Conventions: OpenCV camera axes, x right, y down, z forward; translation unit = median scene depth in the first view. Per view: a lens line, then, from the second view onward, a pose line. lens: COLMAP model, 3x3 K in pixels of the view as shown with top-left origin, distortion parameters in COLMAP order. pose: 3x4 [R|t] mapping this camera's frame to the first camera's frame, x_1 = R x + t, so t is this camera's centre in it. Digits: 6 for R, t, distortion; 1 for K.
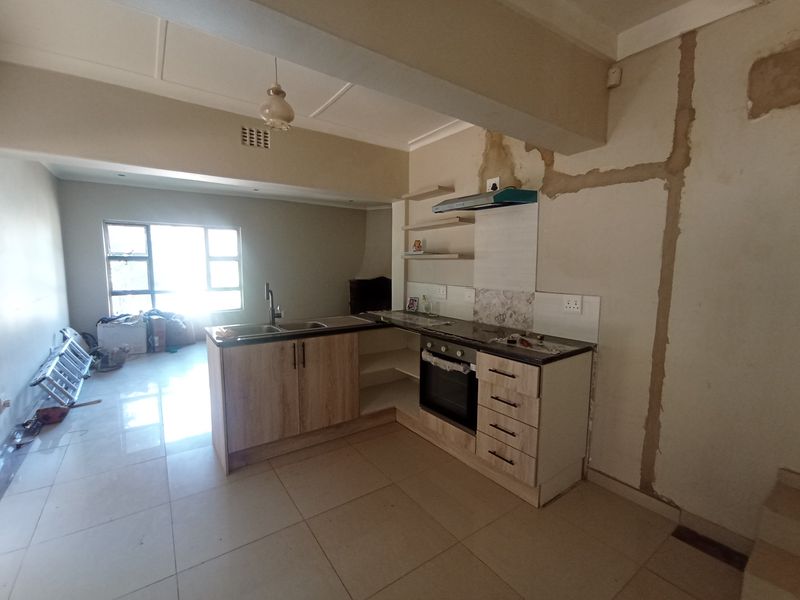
lens RADIAL K [[352.7, 0, 400.0], [0, 352.7, 300.0], [0, 0, 1]] dist [0.000861, -0.000185]
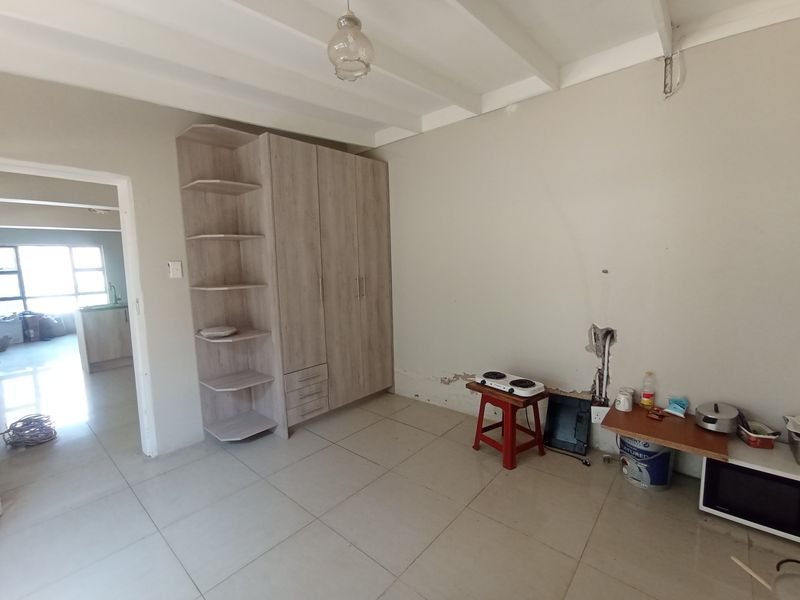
lens RADIAL K [[352.7, 0, 400.0], [0, 352.7, 300.0], [0, 0, 1]] dist [0.000861, -0.000185]
pose [[0.969158, -0.061151, 0.238731, 0.334208], [0.062287, 0.998054, 0.002789, 0.069765], [-0.238437, 0.012167, 0.971082, -0.602256]]
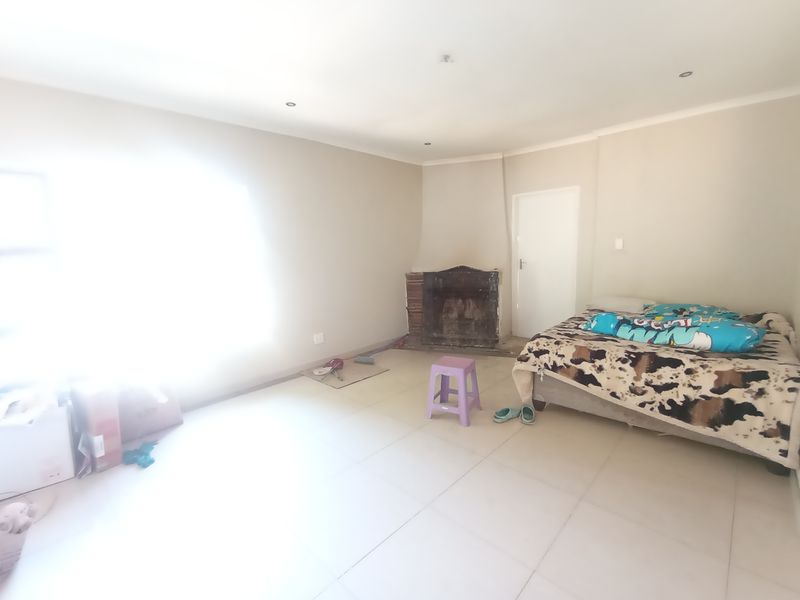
lens RADIAL K [[352.7, 0, 400.0], [0, 352.7, 300.0], [0, 0, 1]] dist [0.000861, -0.000185]
pose [[0.982912, -0.052073, 0.176559, -0.379756], [0.043613, 0.997722, 0.051466, -0.058098], [-0.178837, -0.042886, 0.982944, 0.500389]]
